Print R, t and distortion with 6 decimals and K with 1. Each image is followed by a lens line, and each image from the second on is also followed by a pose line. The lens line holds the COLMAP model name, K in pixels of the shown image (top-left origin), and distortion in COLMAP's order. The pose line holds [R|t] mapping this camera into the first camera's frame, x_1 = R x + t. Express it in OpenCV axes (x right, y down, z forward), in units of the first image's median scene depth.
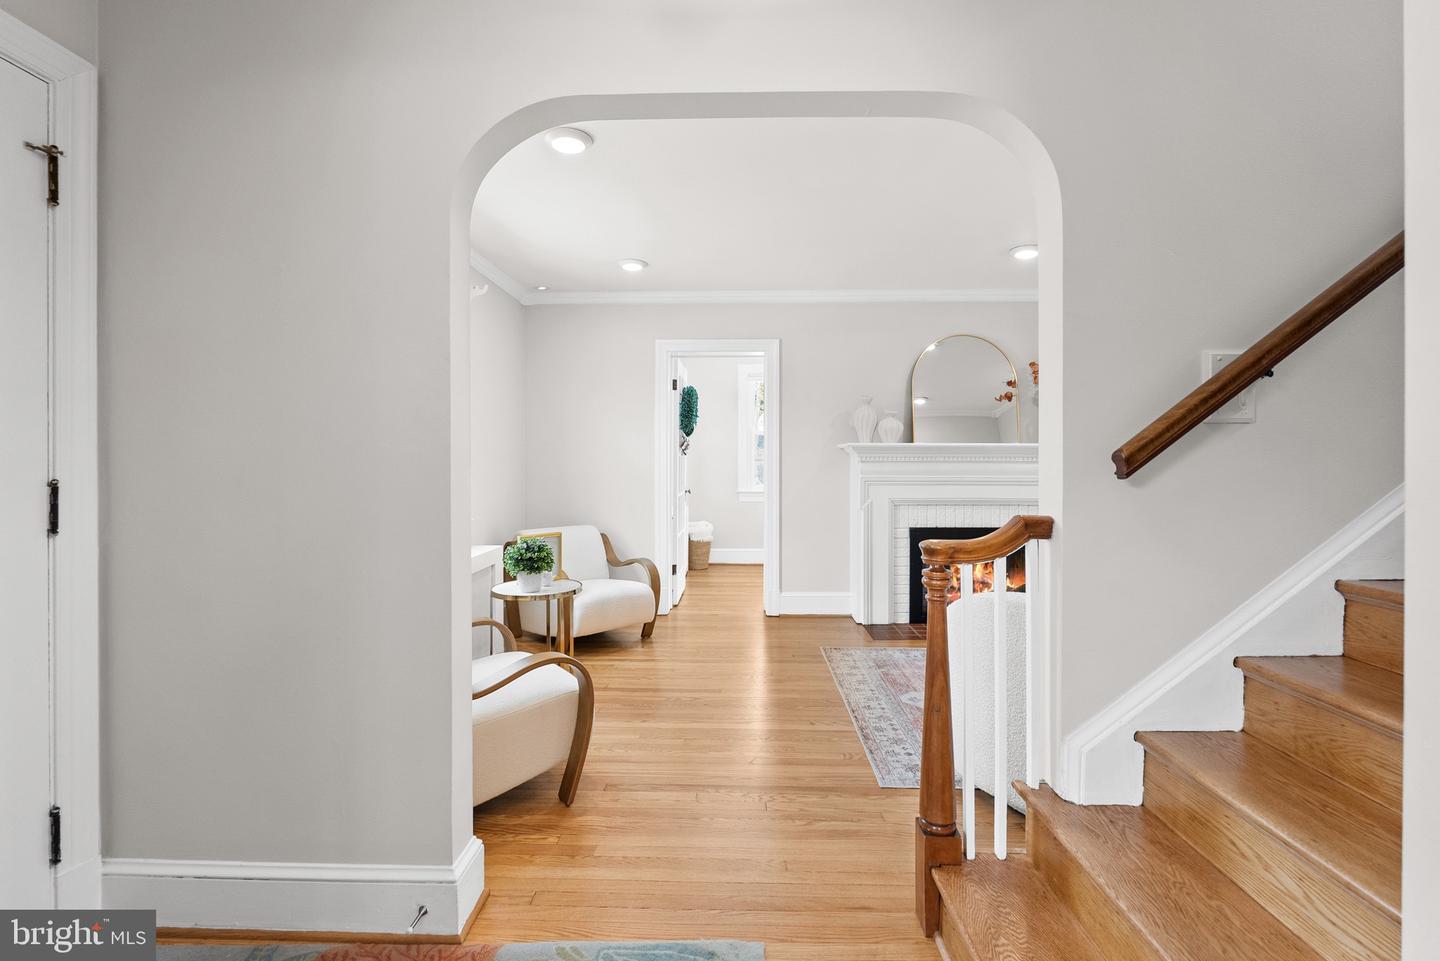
lens RADIAL K [[659.7, 0, 719.2], [0, 659.7, 461.2], [0, 0, 1]] dist [-0.000133, 0.000421]
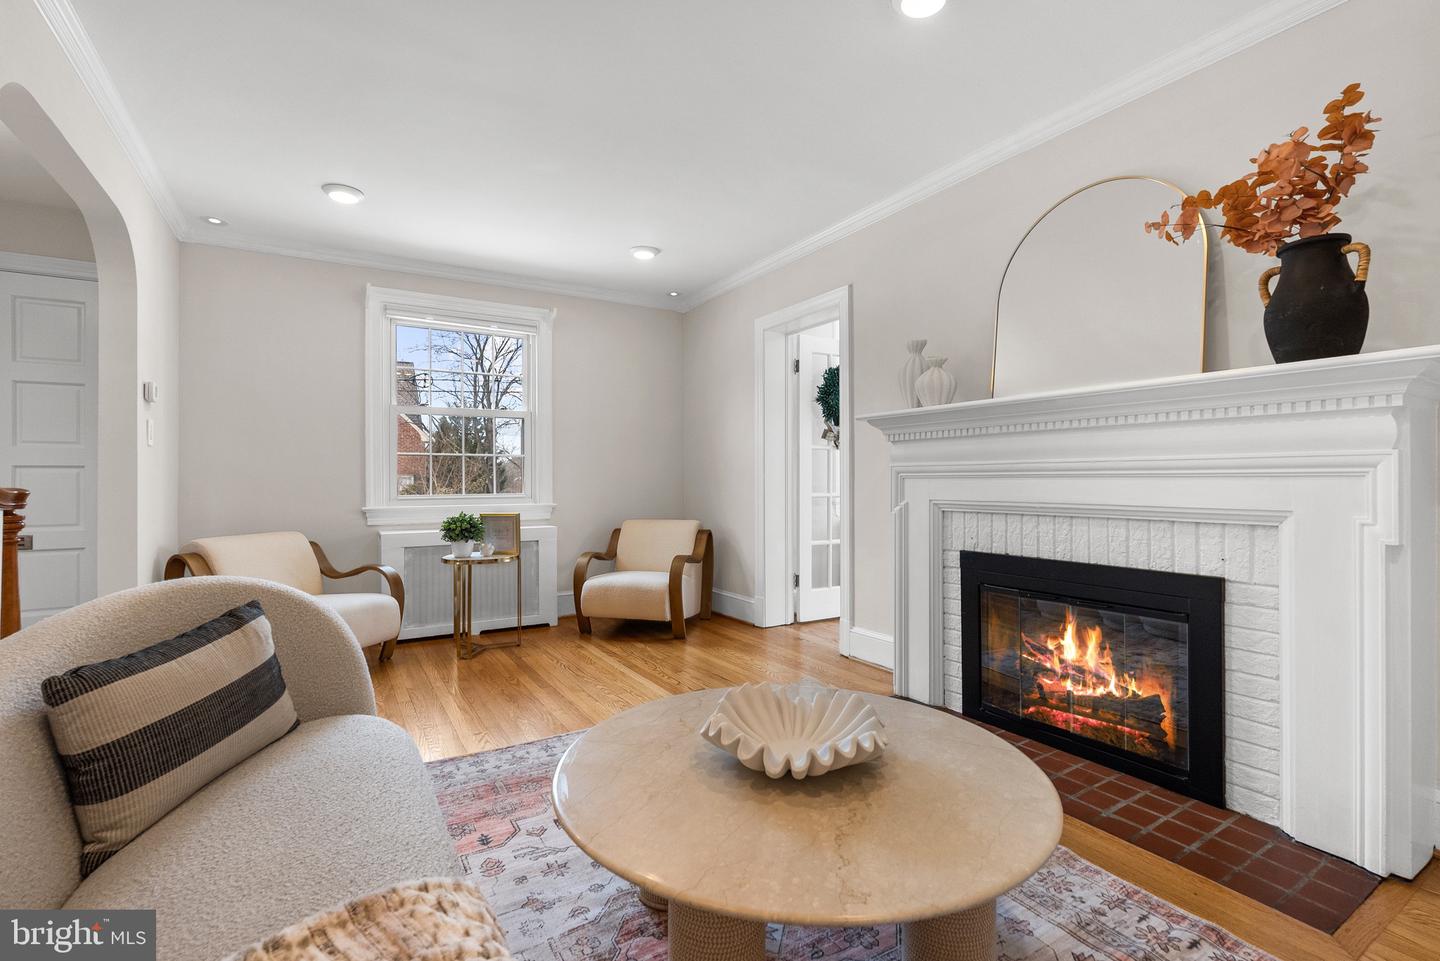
lens RADIAL K [[647.4, 0, 720.0], [0, 647.4, 480.5], [0, 0, 1]] dist [-0.004606, -0.000487]
pose [[0.539441, -0.002965, -0.842018, 0.658109], [0.001495, 0.999996, -0.002564, 0.039677], [0.842022, 0.000124, 0.539443, 0.508383]]
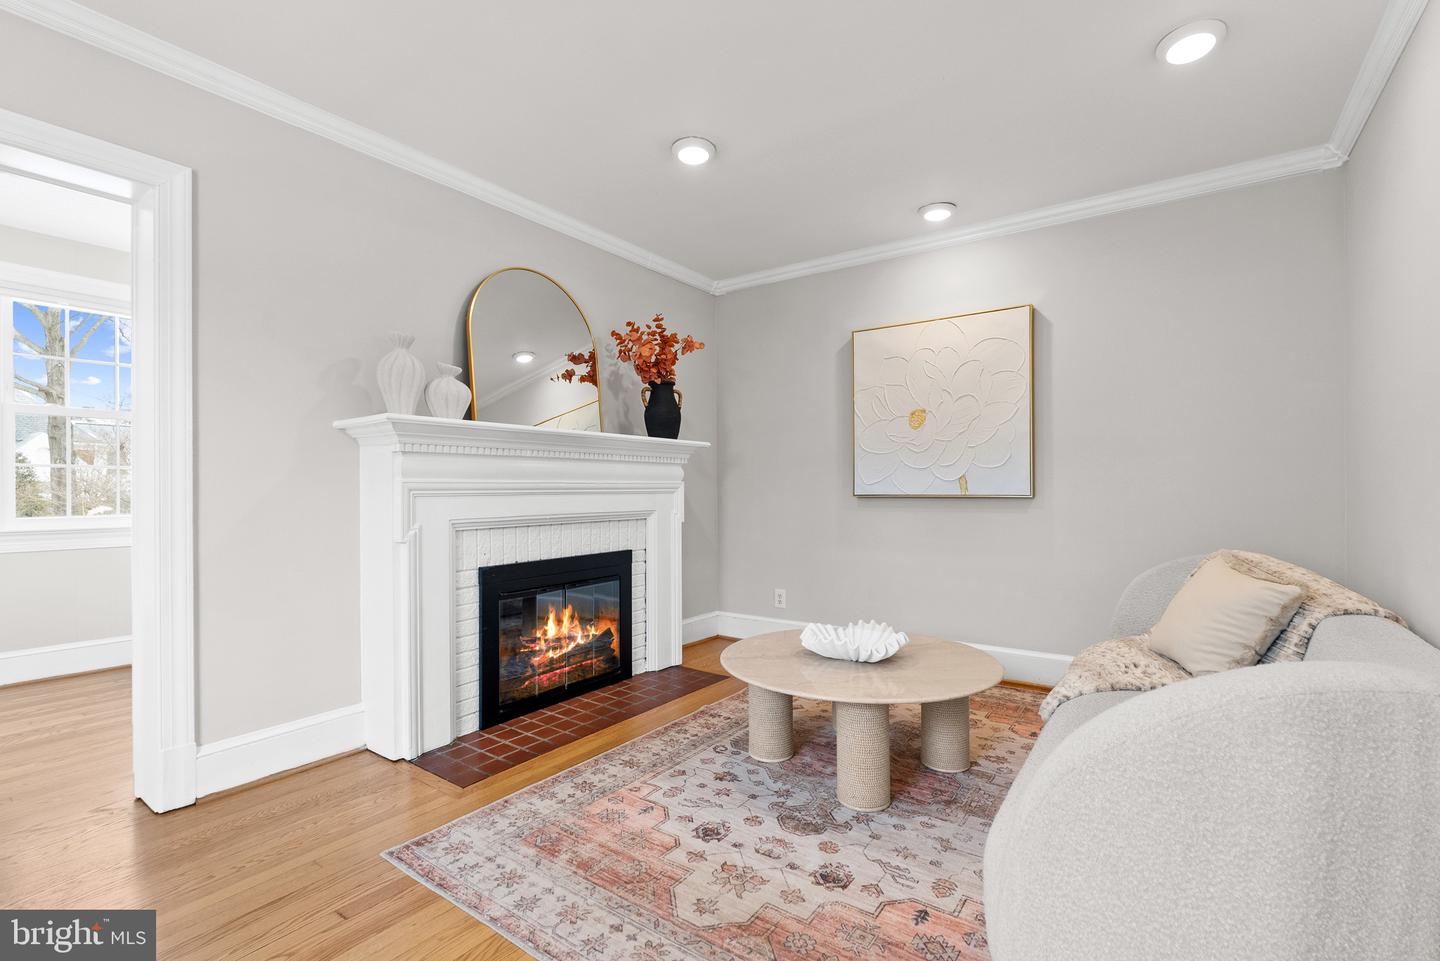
lens RADIAL K [[650.3, 0, 720.1], [0, 650.3, 484.9], [0, 0, 1]] dist [-0.001219, 0.000298]
pose [[0.563497, -0.001534, 0.826117, -0.071302], [0.009087, 0.999949, -0.004342, 0.031060], [-0.826068, 0.009953, 0.563482, 0.492780]]
